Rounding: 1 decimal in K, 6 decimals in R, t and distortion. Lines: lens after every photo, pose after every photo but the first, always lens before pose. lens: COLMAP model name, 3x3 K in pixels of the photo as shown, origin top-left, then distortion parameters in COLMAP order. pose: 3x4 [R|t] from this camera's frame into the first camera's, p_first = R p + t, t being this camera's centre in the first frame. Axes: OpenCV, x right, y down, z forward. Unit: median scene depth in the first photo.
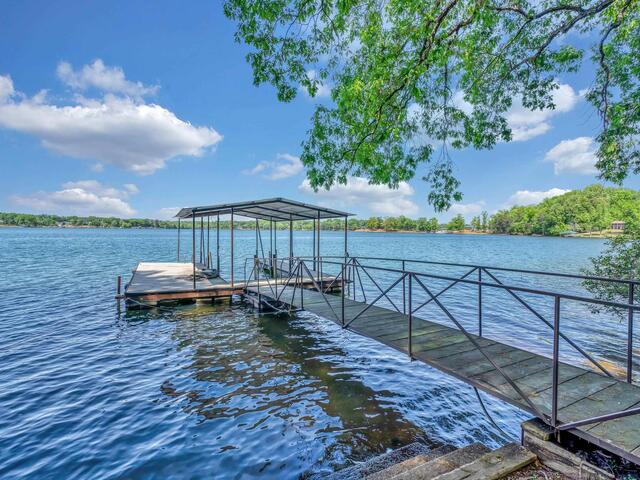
lens RADIAL K [[320.4, 0, 318.2], [0, 320.4, 242.9], [0, 0, 1]] dist [0.002027, 0.000546]
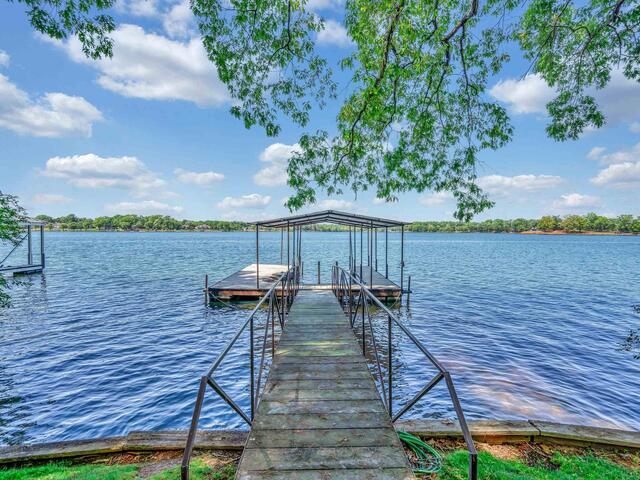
lens RADIAL K [[320.4, 0, 318.2], [0, 320.4, 242.9], [0, 0, 1]] dist [0.002027, 0.000546]
pose [[0.898860, 0.008079, -0.438162, 0.322992], [-0.011338, 0.999924, -0.004823, -0.024301], [0.438089, 0.009303, 0.898883, 0.004311]]
